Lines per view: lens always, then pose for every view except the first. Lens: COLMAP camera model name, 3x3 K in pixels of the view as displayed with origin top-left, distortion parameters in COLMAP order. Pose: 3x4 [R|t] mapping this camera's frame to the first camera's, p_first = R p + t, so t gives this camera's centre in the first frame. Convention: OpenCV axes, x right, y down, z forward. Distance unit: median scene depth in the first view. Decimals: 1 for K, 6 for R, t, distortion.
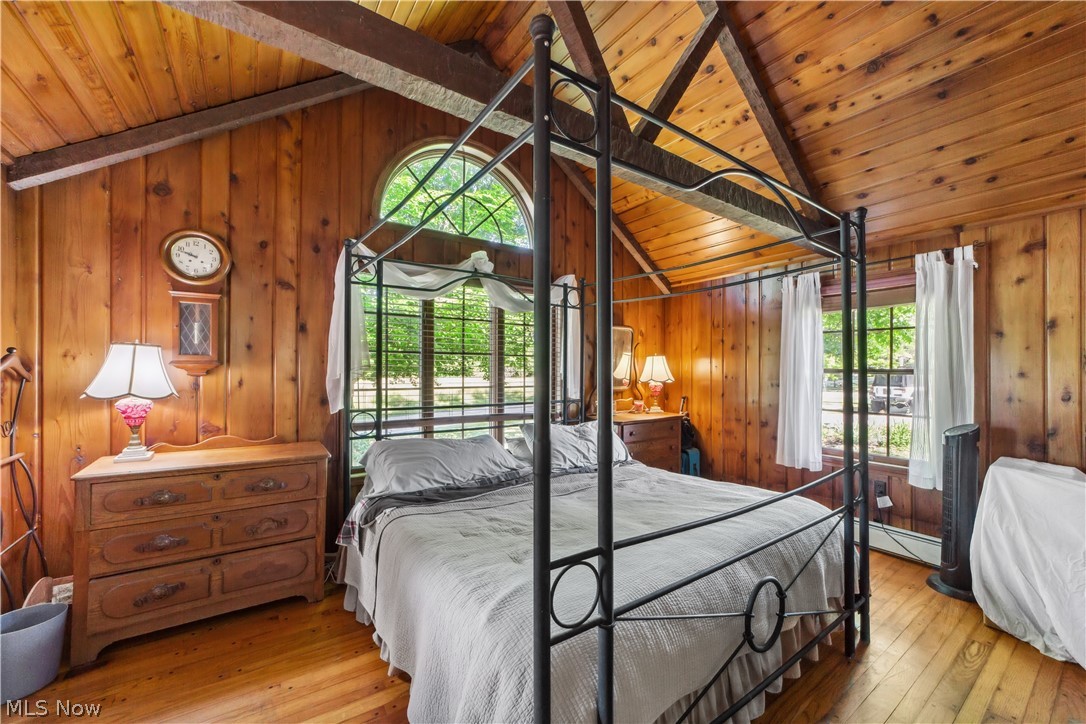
lens RADIAL K [[416.6, 0, 535.9], [0, 416.6, 364.6], [0, 0, 1]] dist [-0.009766, 0.003617]
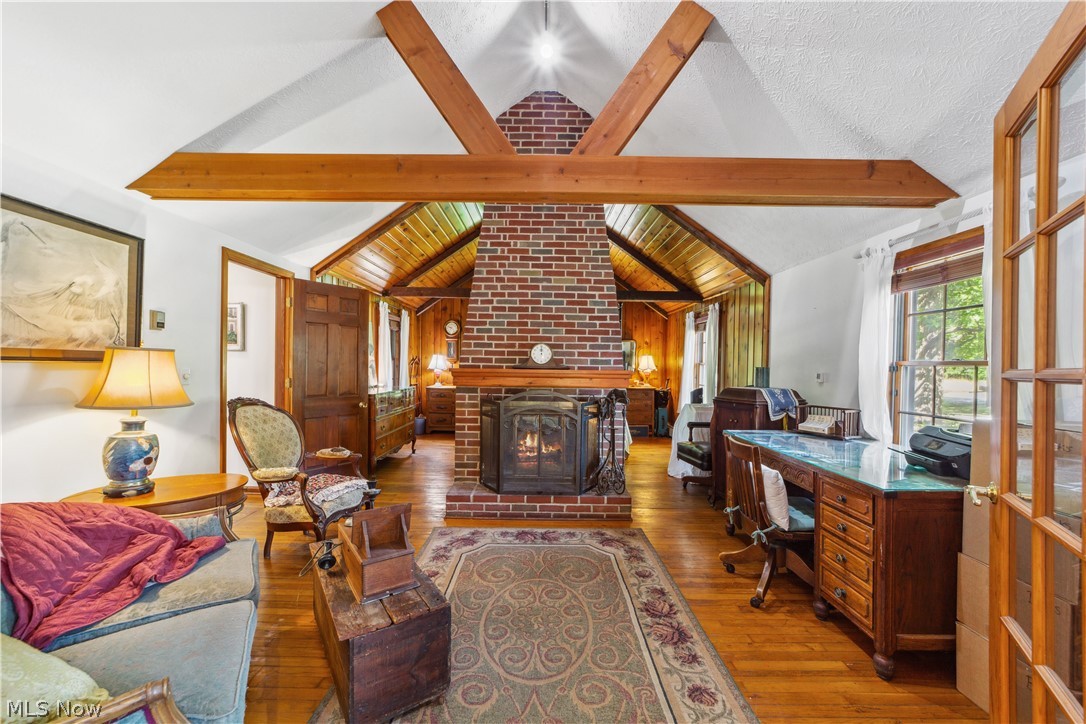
lens RADIAL K [[416.6, 0, 541.1], [0, 416.6, 364.0], [0, 0, 1]] dist [-0.009766, 0.003617]
pose [[0.820593, -0.000399, -0.571513, 1.735513], [-0.000560, 0.999999, -0.001502, 0.036594], [0.571512, 0.001553, 0.820592, -1.383756]]
